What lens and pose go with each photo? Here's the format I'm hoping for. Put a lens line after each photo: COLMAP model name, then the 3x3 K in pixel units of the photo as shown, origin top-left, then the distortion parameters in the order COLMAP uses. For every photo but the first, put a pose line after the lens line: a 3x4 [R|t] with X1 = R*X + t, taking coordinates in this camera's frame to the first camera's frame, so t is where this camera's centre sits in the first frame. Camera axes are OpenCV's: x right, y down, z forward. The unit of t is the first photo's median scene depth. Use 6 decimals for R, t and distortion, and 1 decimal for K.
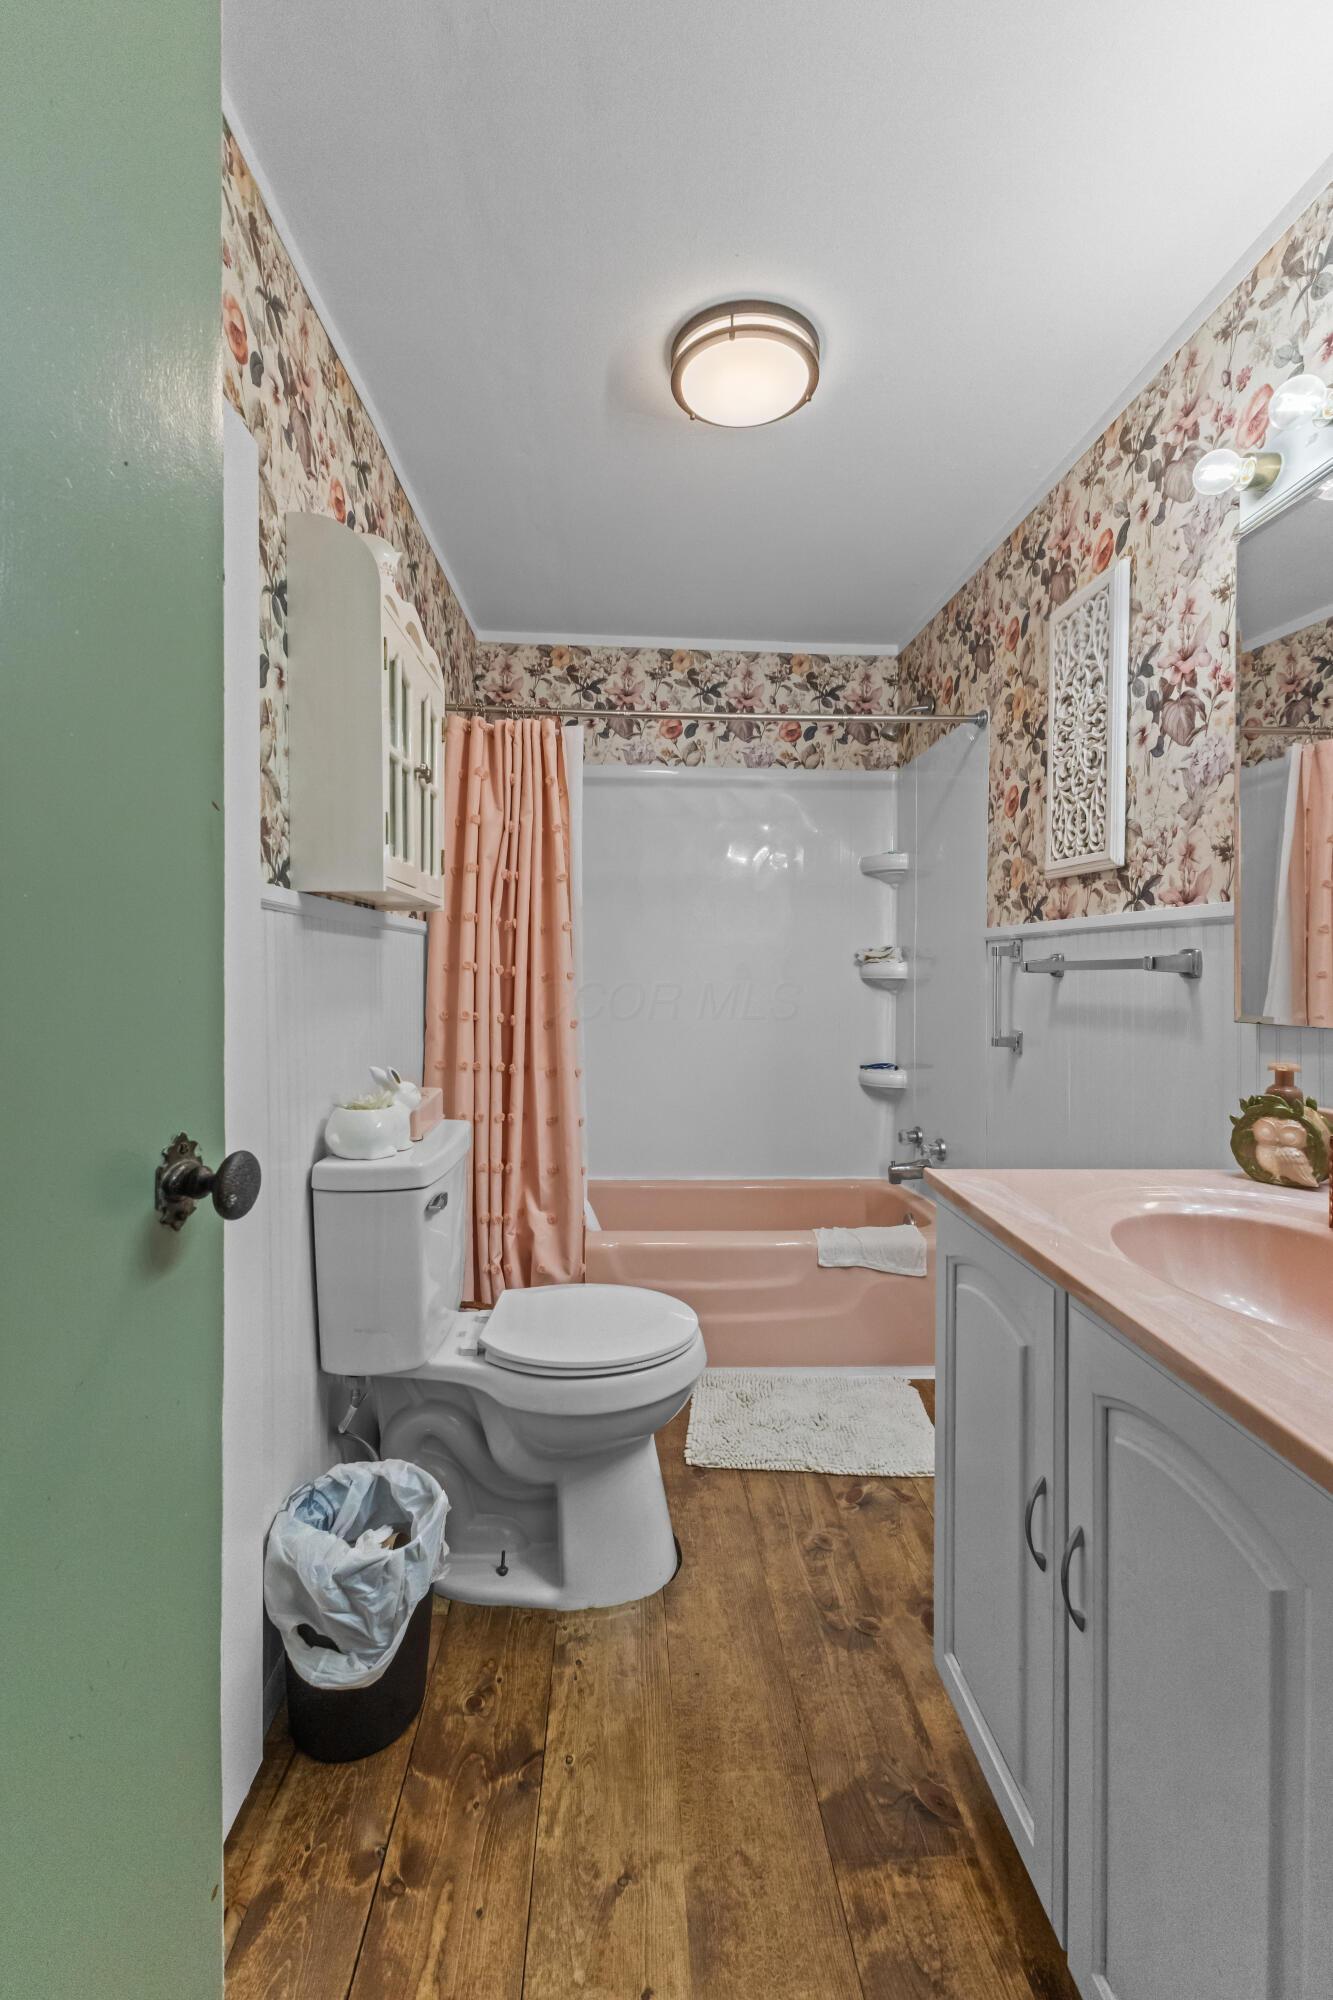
lens RADIAL K [[870.1, 0, 642.1], [0, 870.1, 975.8], [0, 0, 1]] dist [0.005567, -0.003306]
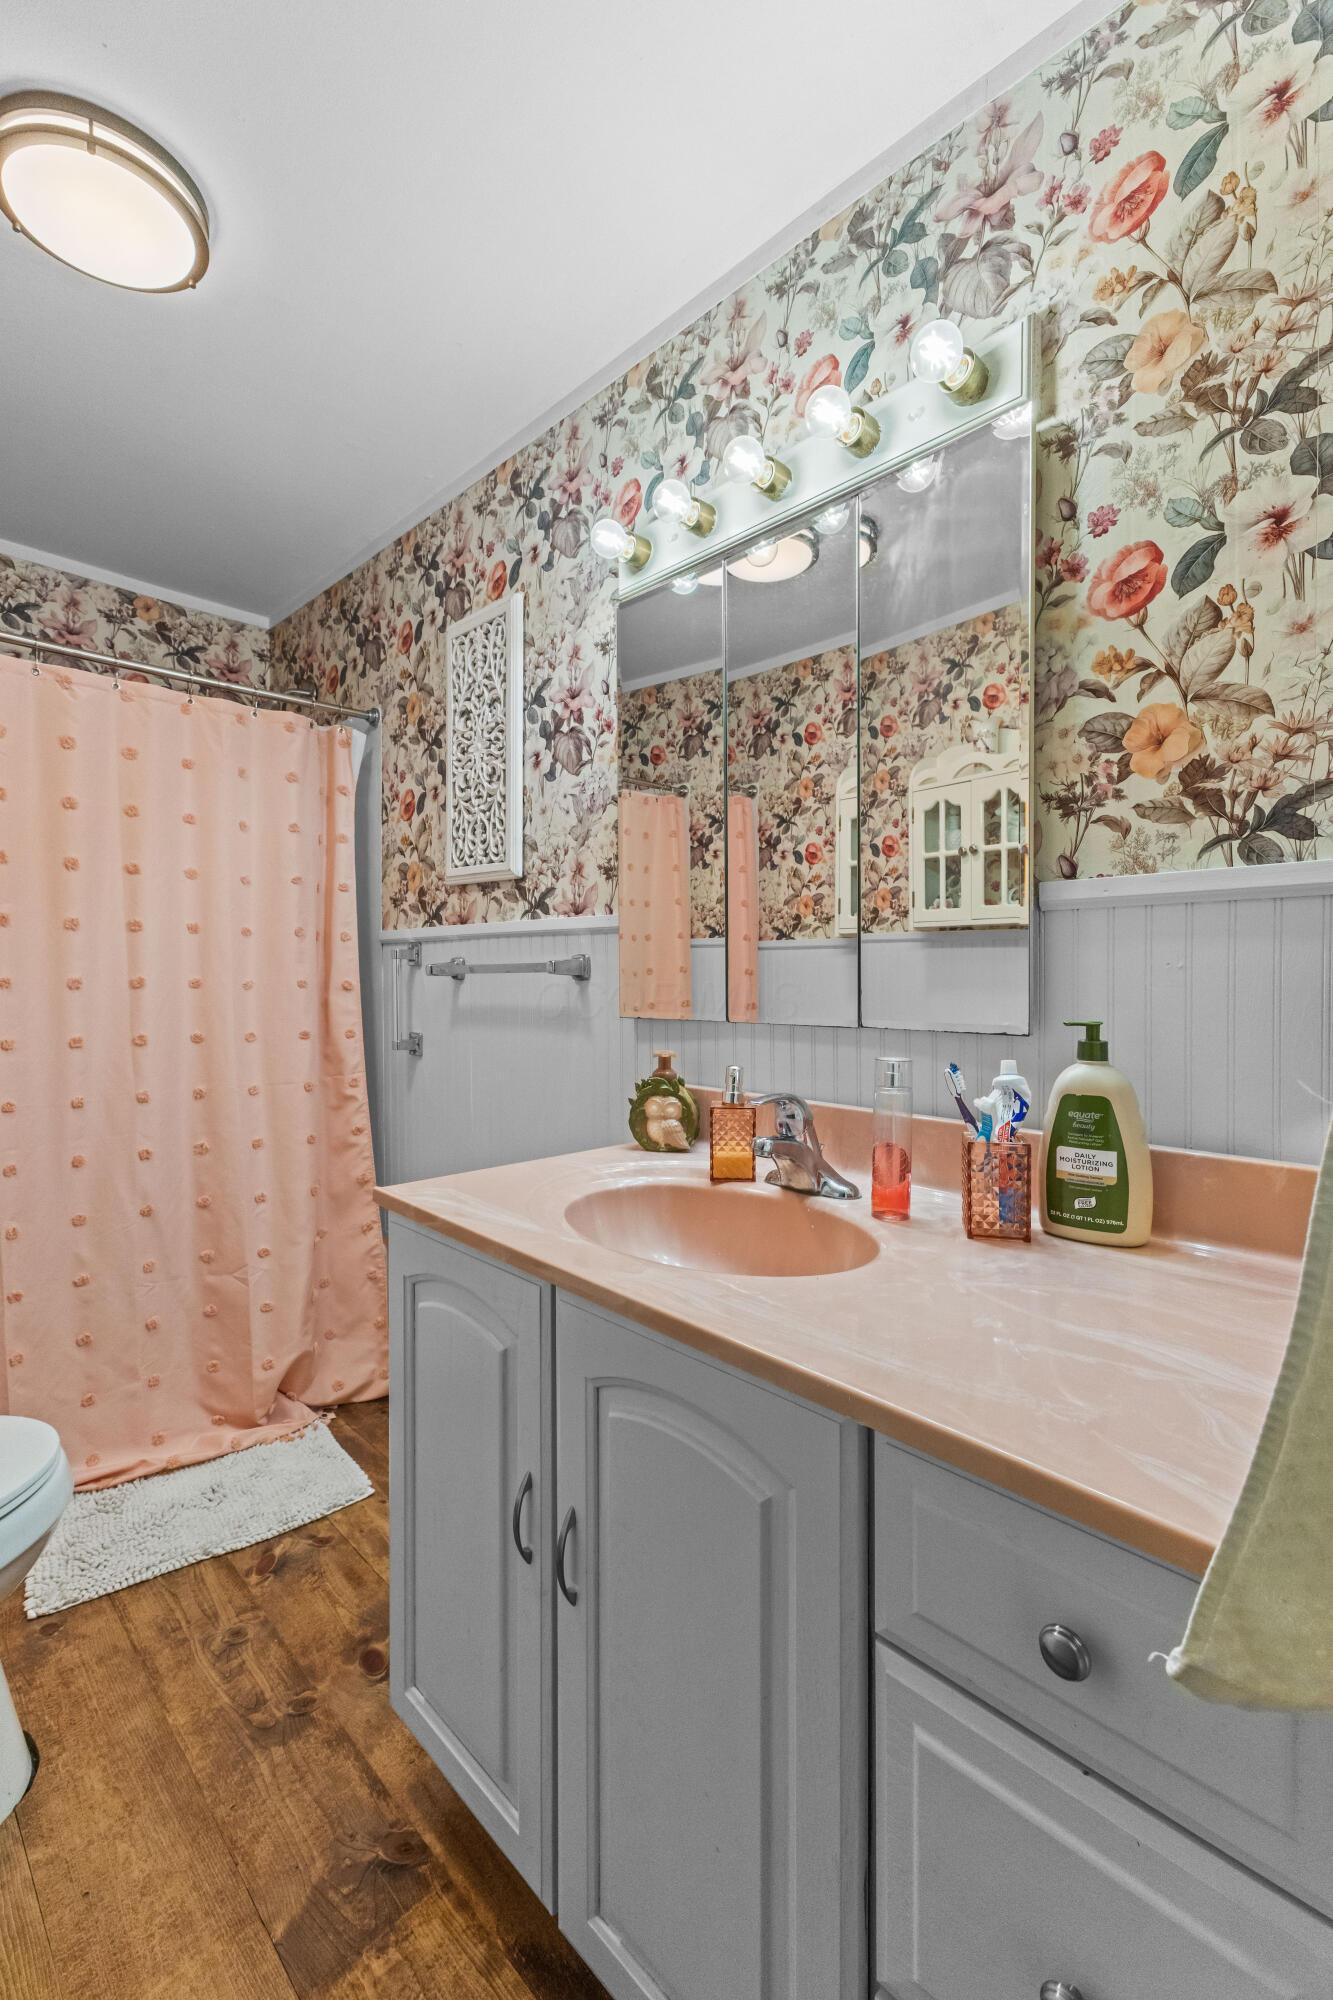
lens RADIAL K [[870.1, 0, 681.0], [0, 870.1, 992.0], [0, 0, 1]] dist [0.005567, -0.003306]
pose [[0.731118, -0.017492, 0.682027, -0.059342], [0.006454, 0.999804, 0.018724, -0.002708], [-0.682221, -0.009287, 0.731087, 0.087827]]
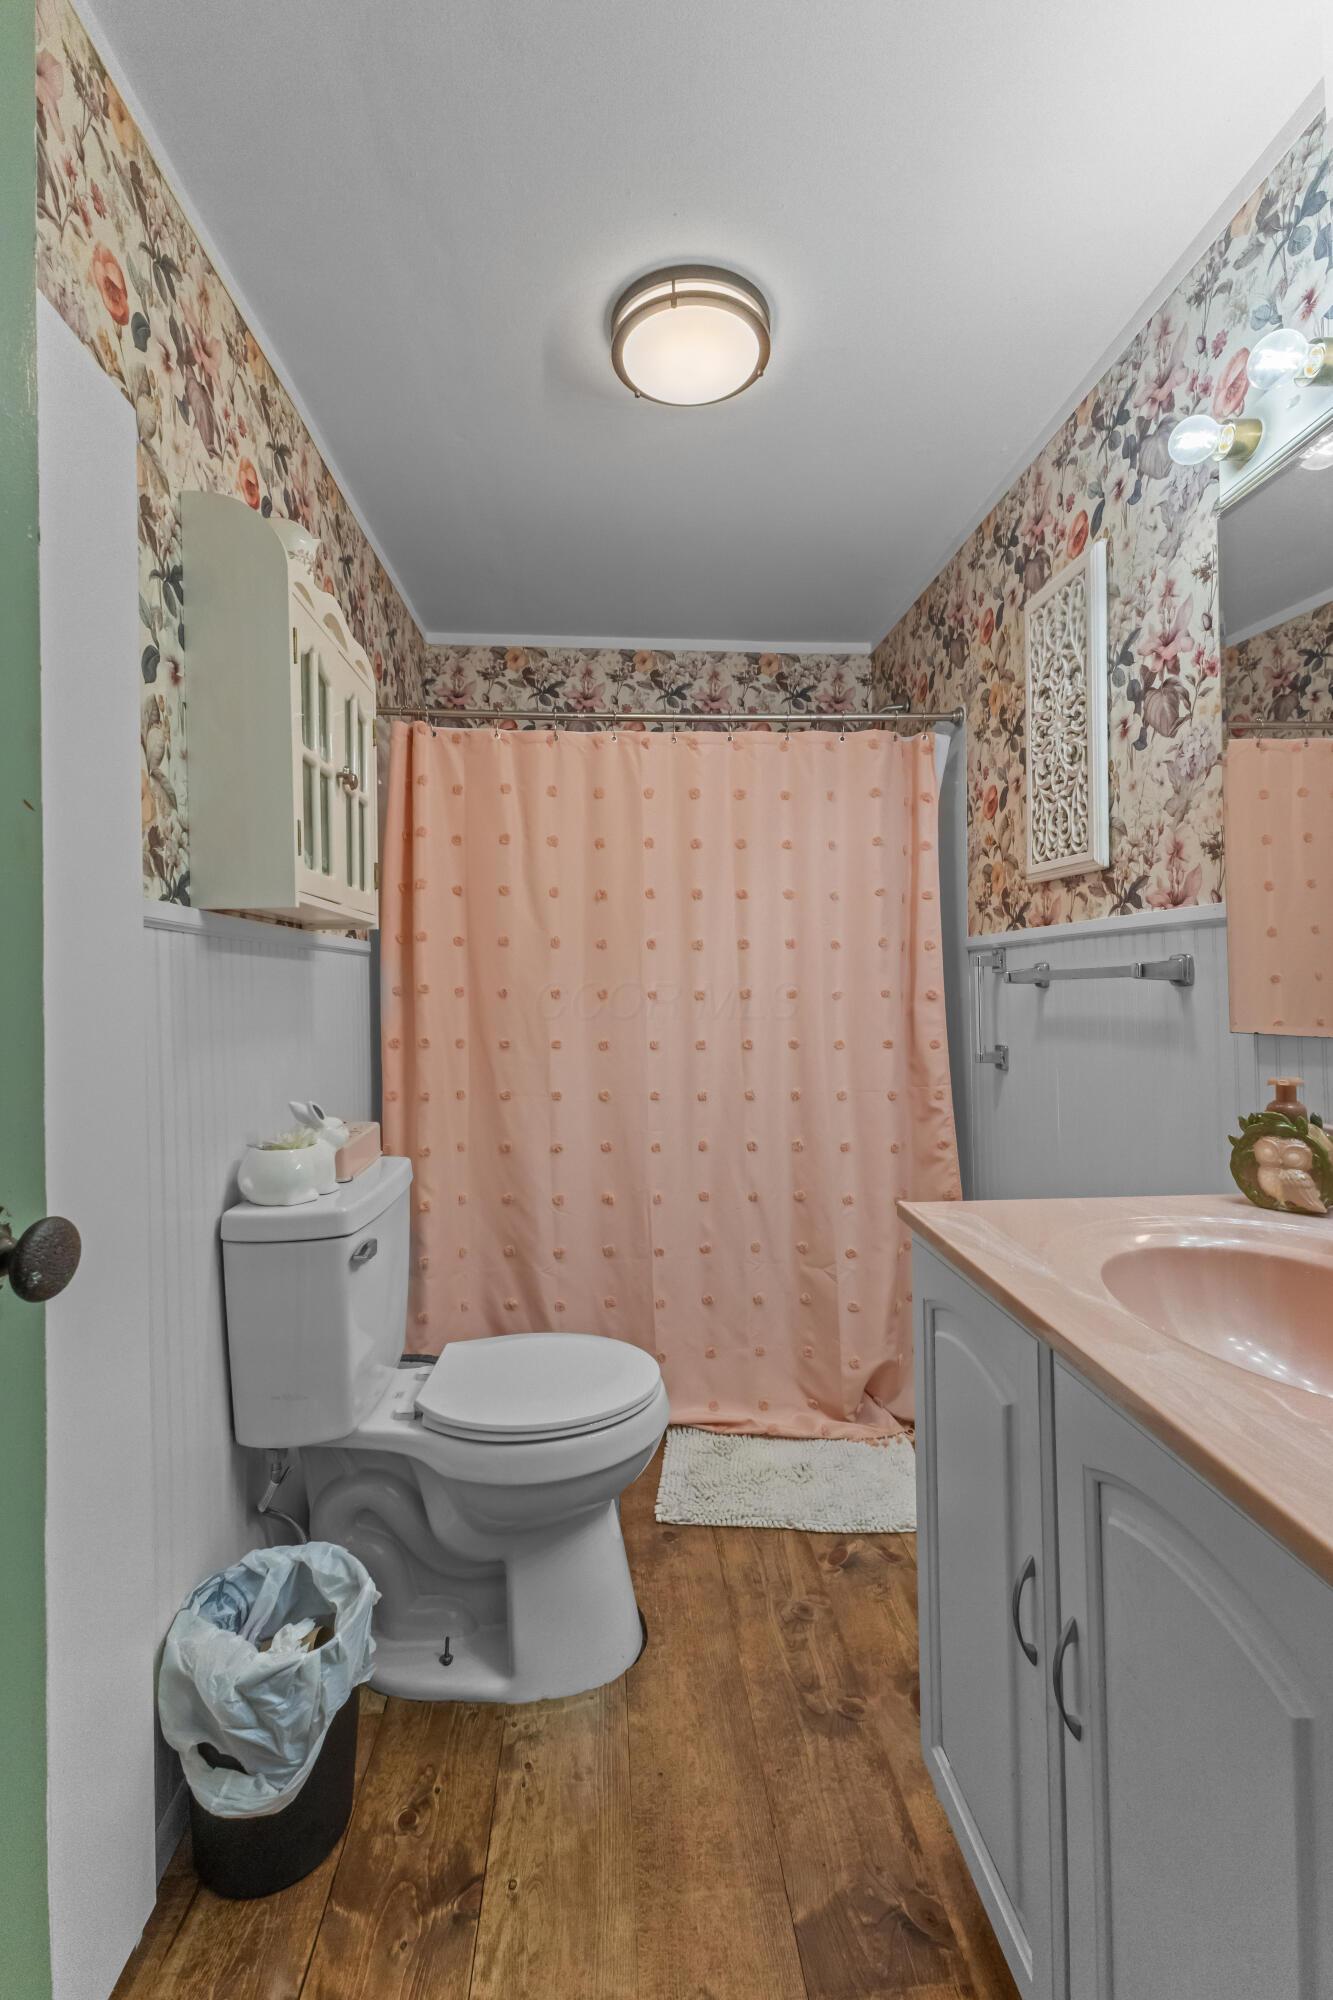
lens RADIAL K [[904.2, 0, 640.0], [0, 904.2, 980.1], [0, 0, 1]] dist [0.005033, -0.002617]
pose [[0.999601, -0.019604, 0.020330, 0.037433], [0.019928, 0.999676, -0.015865, 0.000478], [-0.020013, 0.016264, 0.999667, 0.054661]]
